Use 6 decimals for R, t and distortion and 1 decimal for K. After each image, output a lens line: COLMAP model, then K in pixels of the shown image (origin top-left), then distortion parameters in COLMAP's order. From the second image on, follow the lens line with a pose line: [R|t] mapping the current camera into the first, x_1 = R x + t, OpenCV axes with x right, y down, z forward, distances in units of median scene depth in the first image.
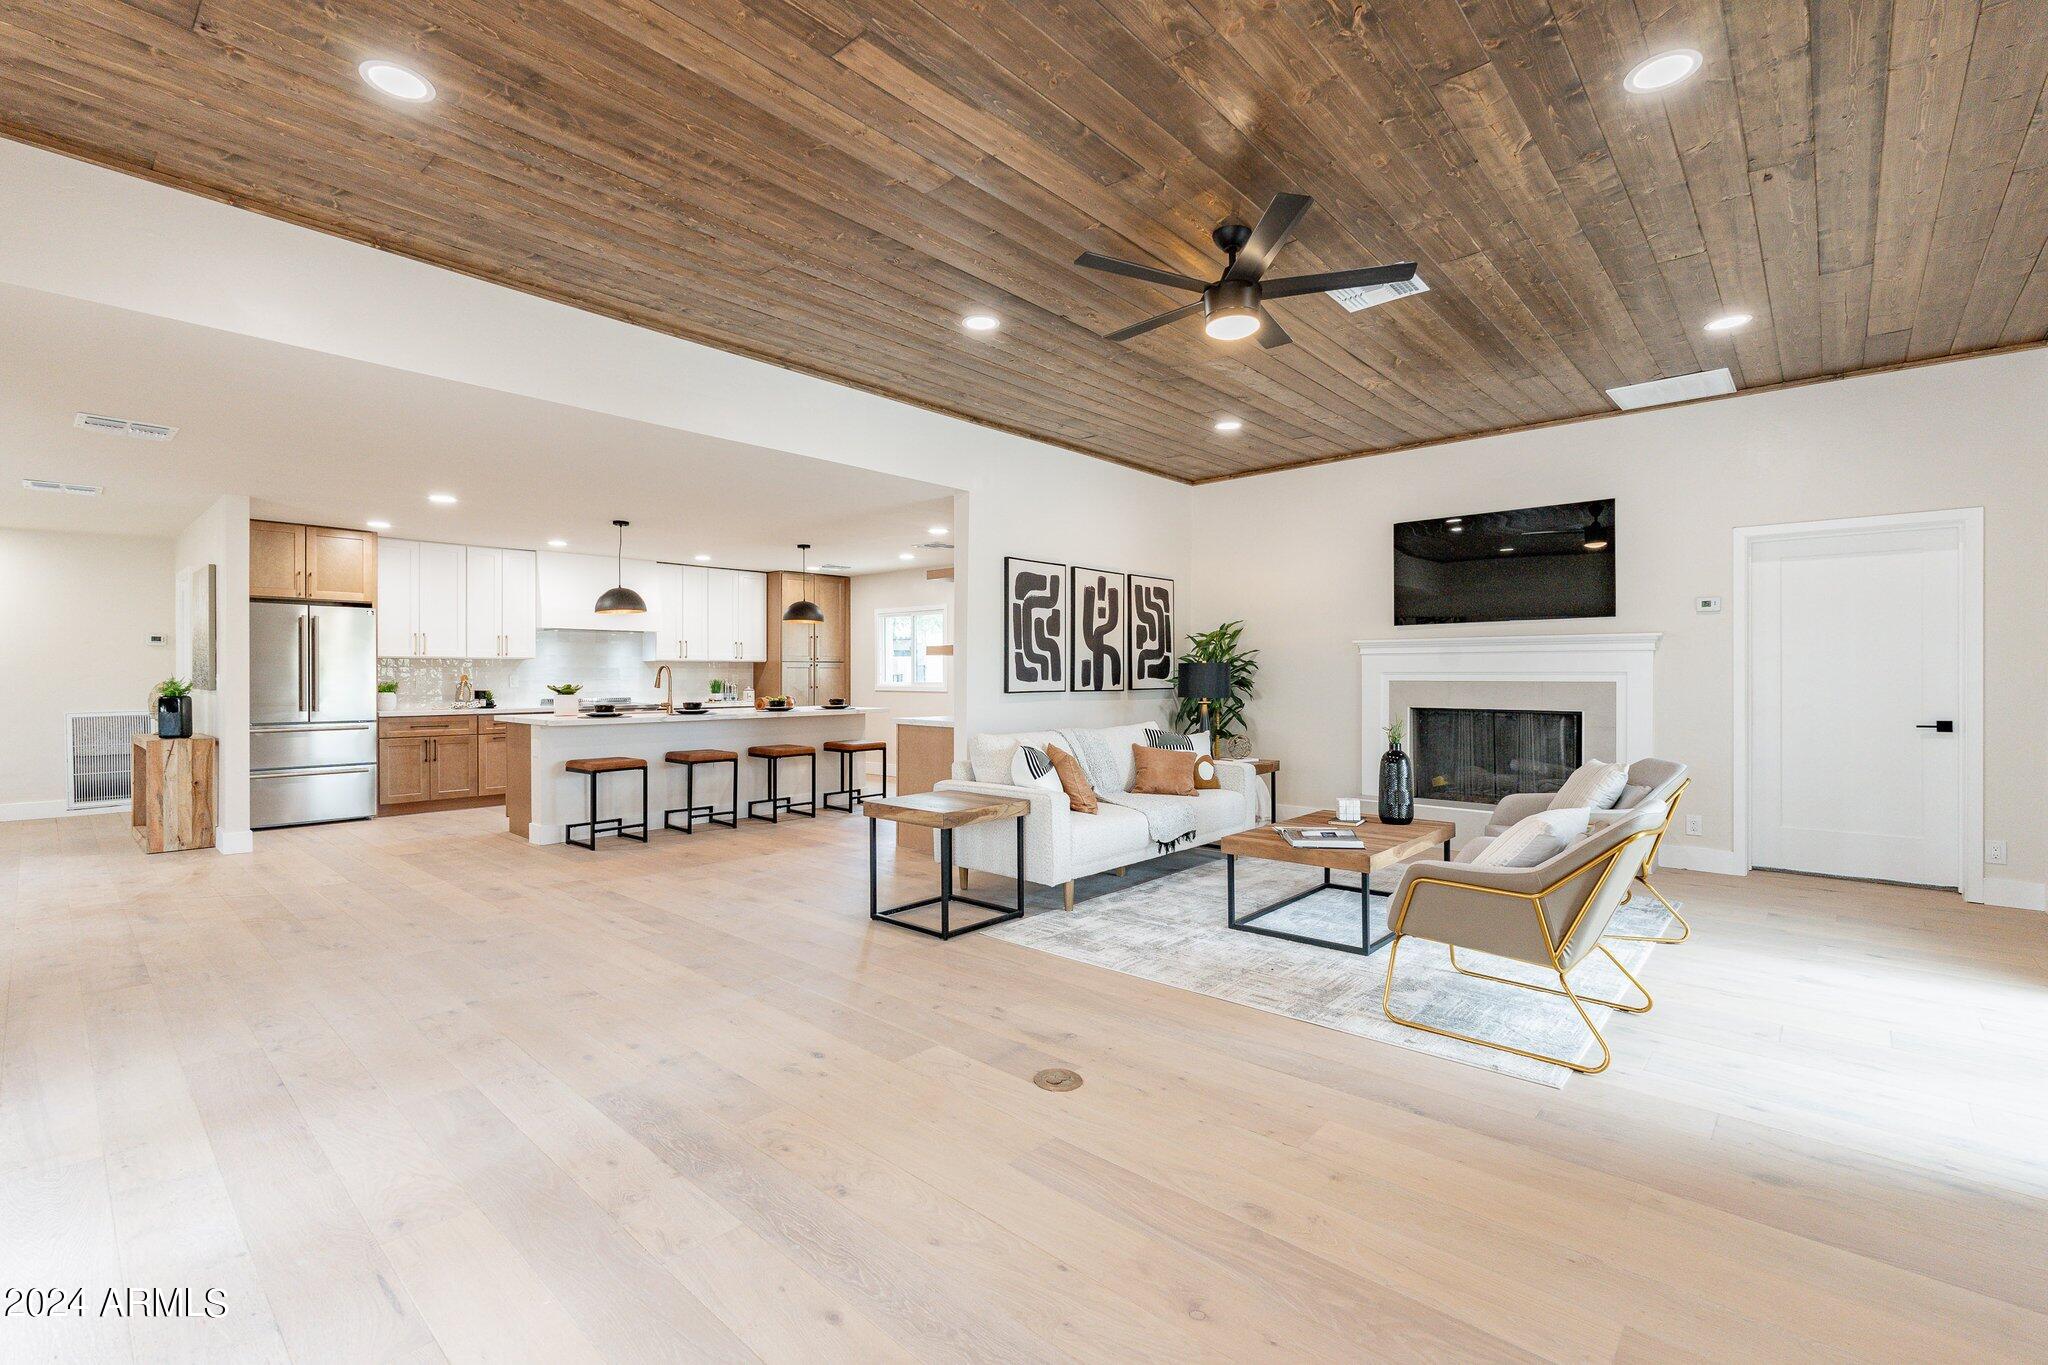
lens RADIAL K [[896.8, 0, 1025.9], [0, 896.8, 670.0], [0, 0, 1]] dist [-0.005367, 0.001727]
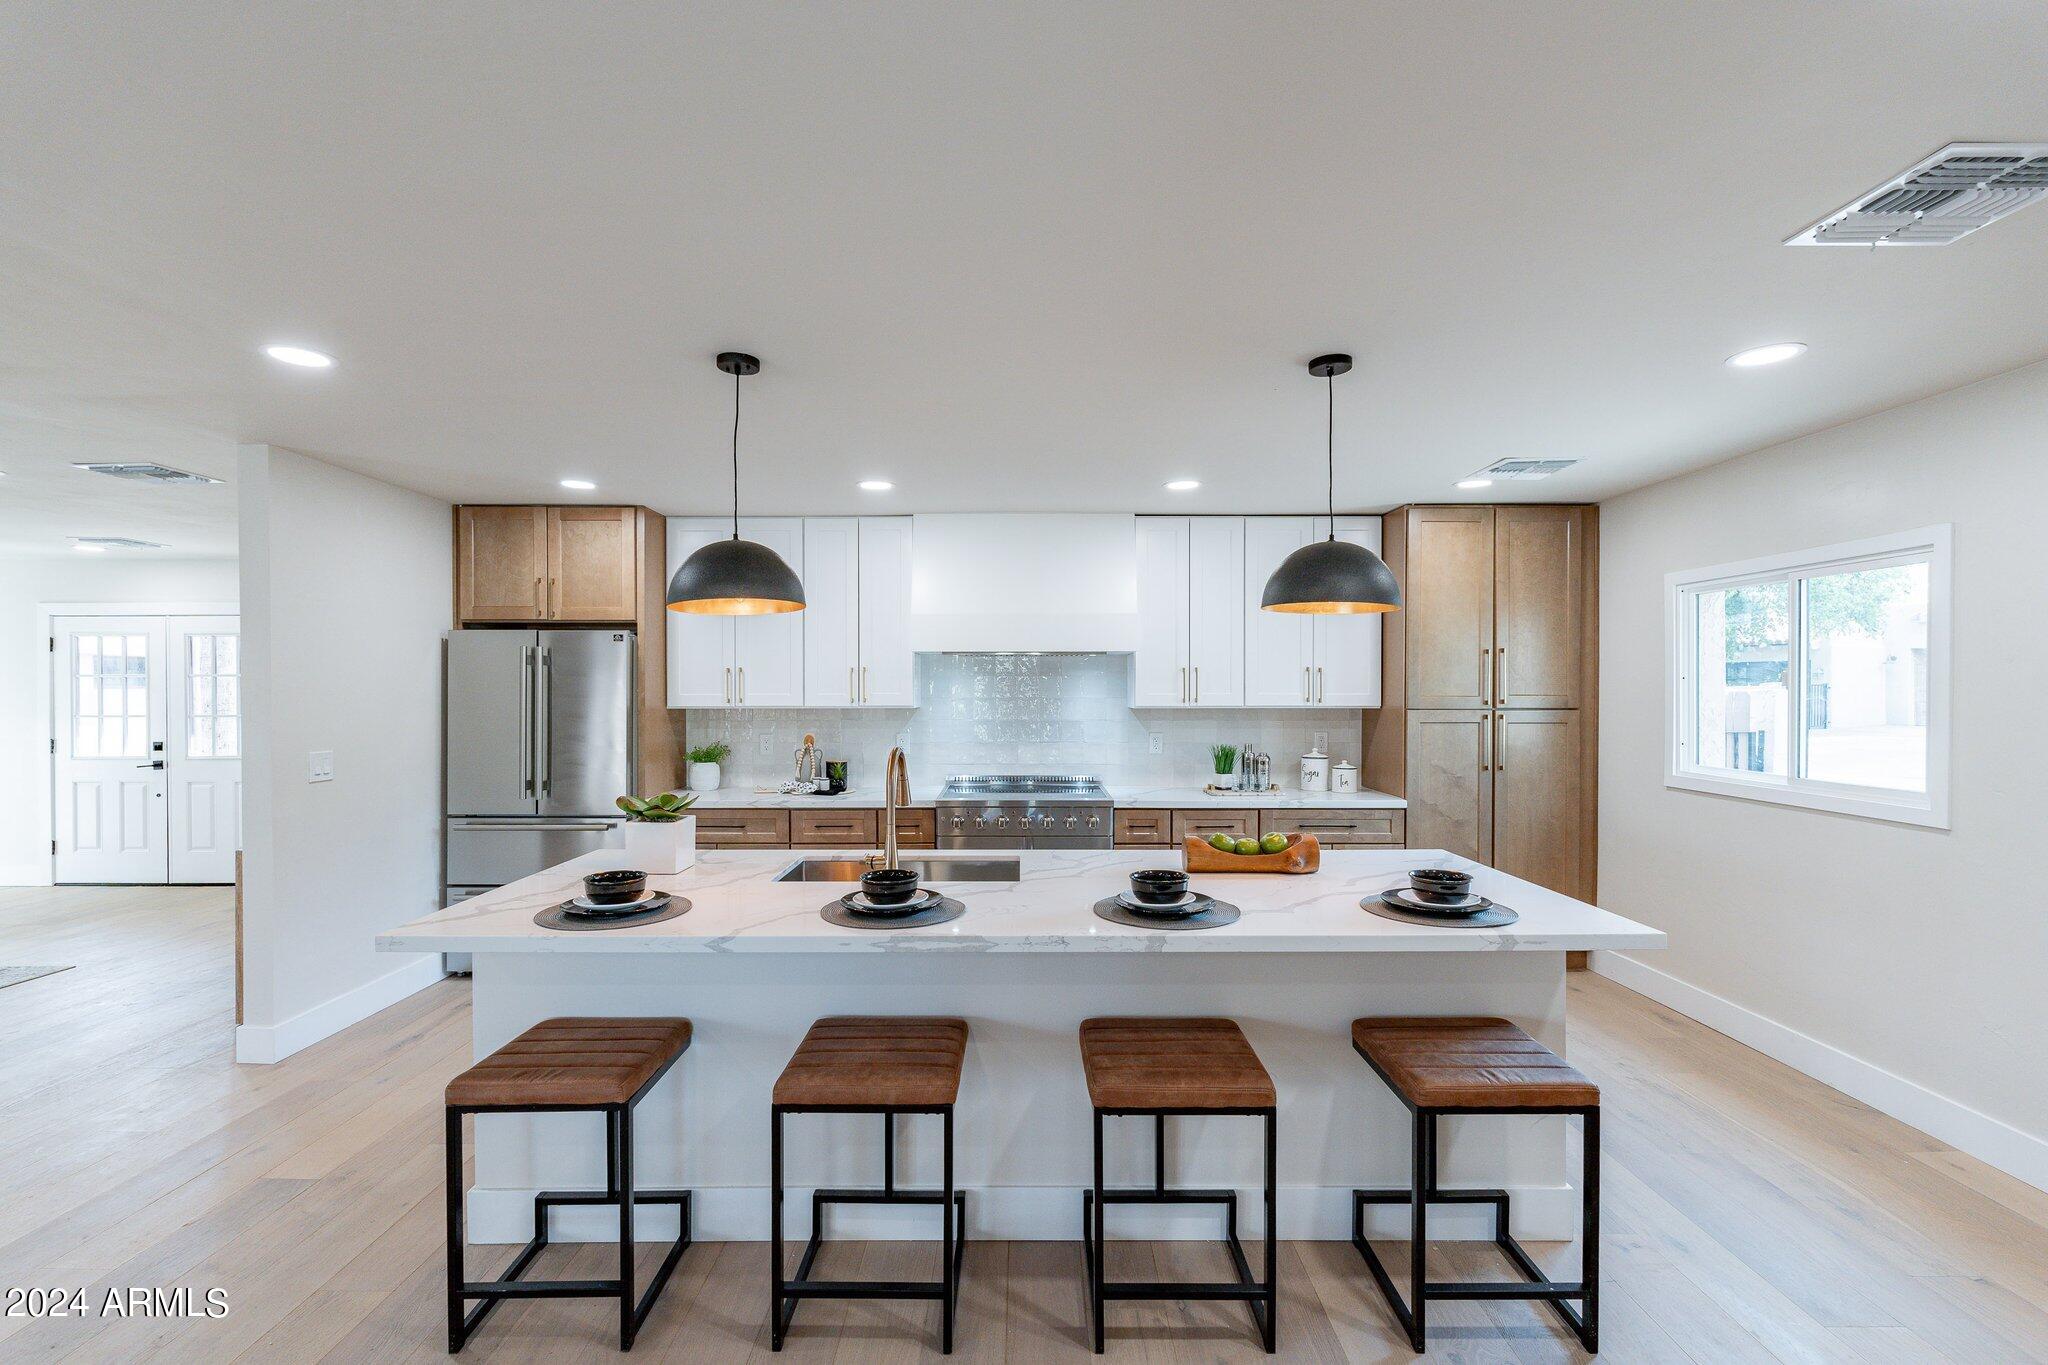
lens RADIAL K [[896.8, 0, 1014.2], [0, 896.8, 692.6], [0, 0, 1]] dist [-0.005367, 0.001727]
pose [[0.660513, 0.002624, -0.750810, -0.144944], [0.003140, 0.999975, 0.006257, -0.044579], [0.750808, -0.006490, 0.660489, 1.198319]]
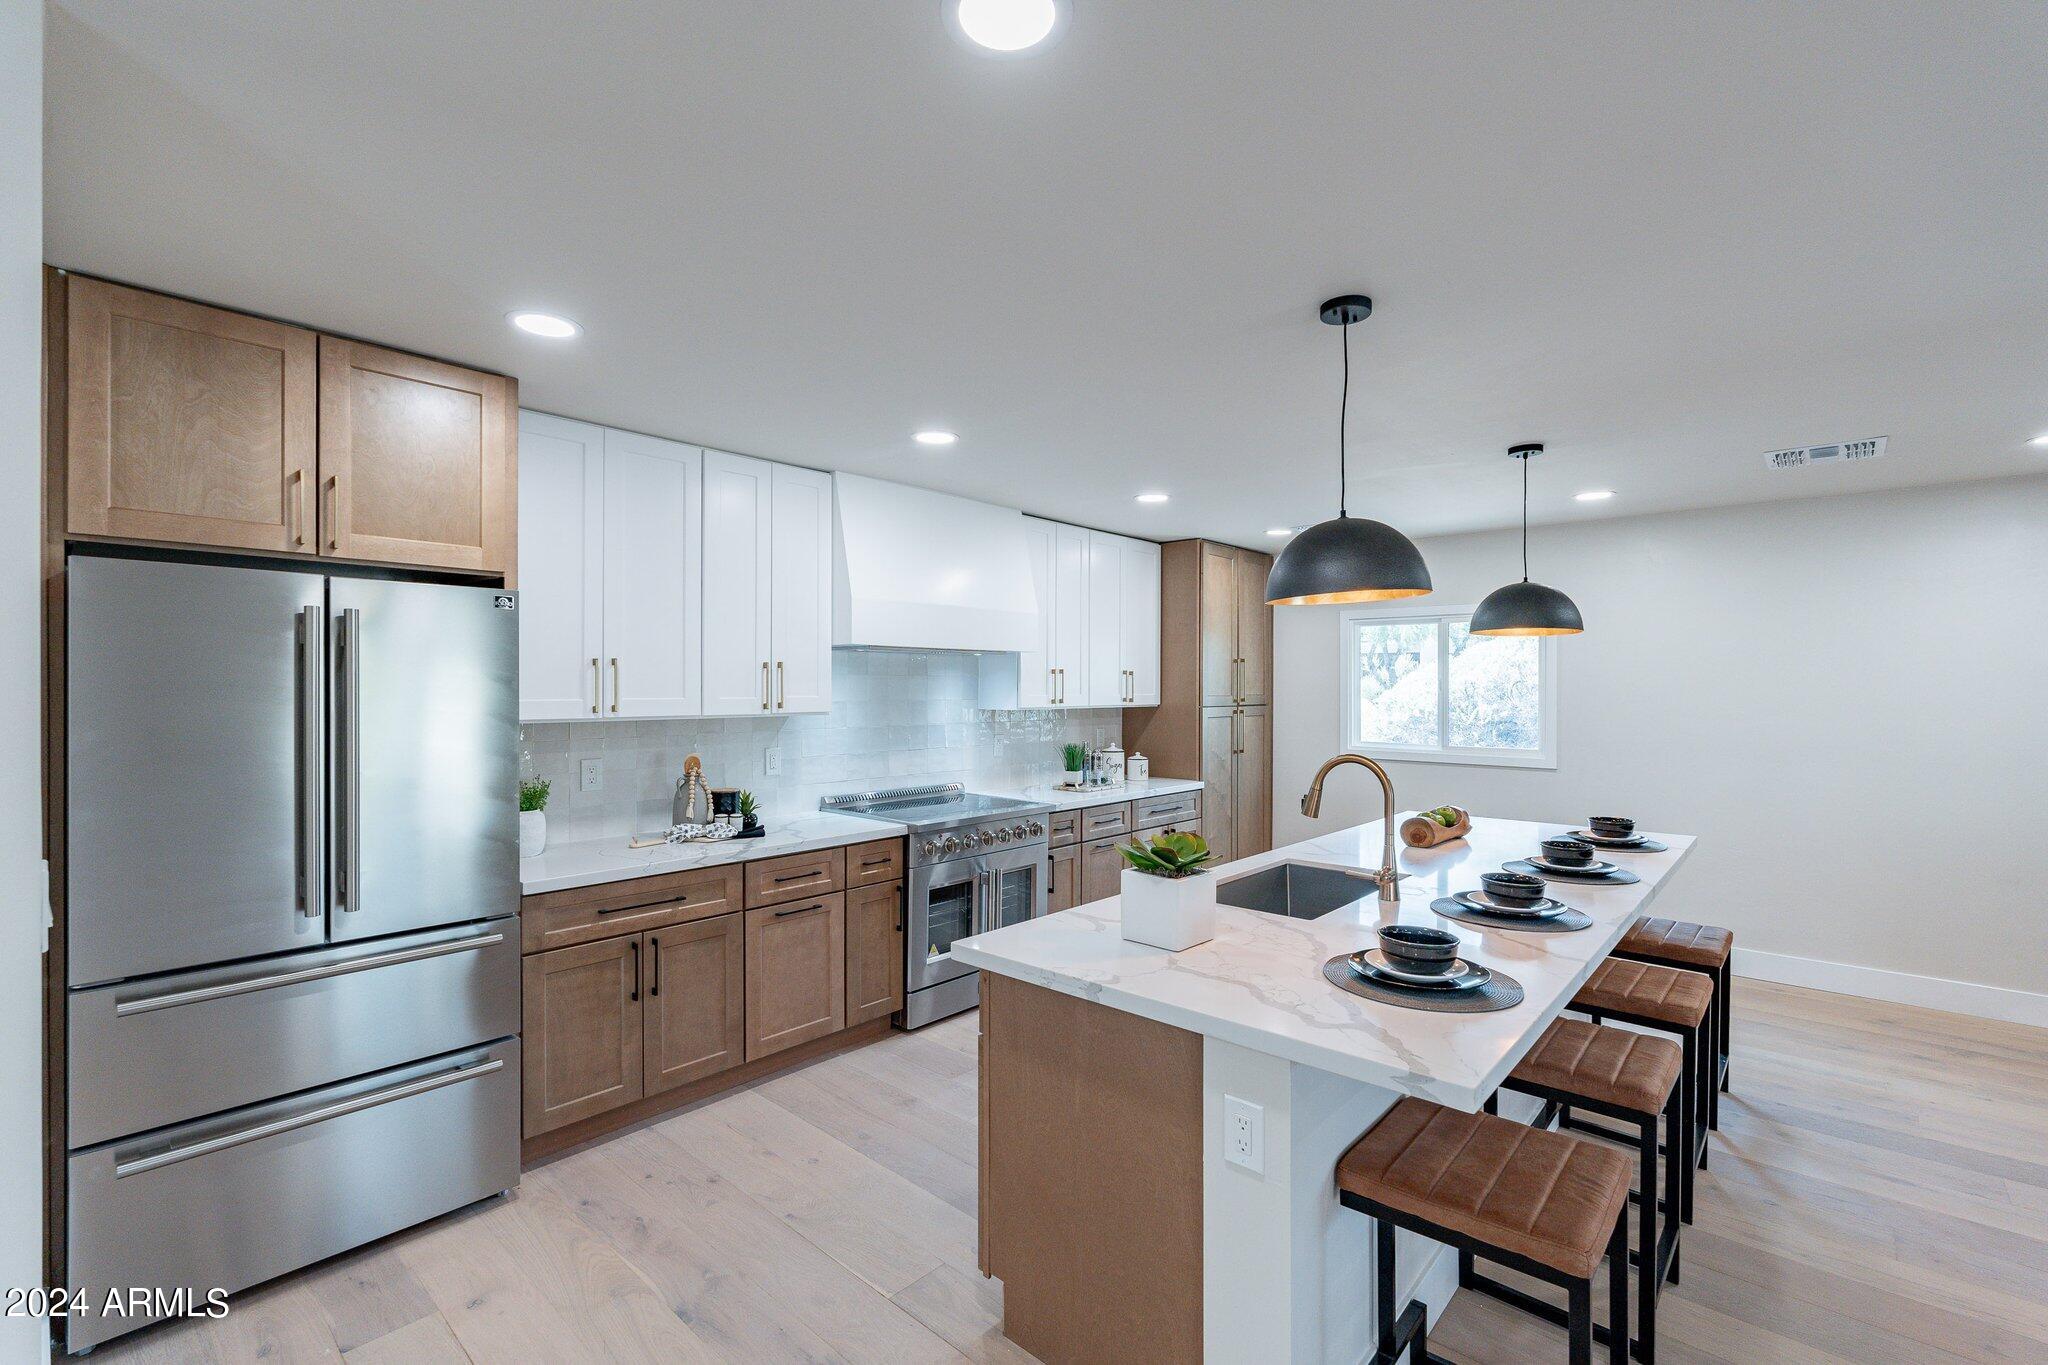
lens RADIAL K [[896.8, 0, 1030.6], [0, 896.8, 684.3], [0, 0, 1]] dist [-0.005367, 0.001727]
pose [[0.999968, 0.003011, -0.007388, -0.788784], [-0.002997, 0.999994, 0.001930, -0.050649], [0.007394, -0.001908, 0.999971, 0.981758]]
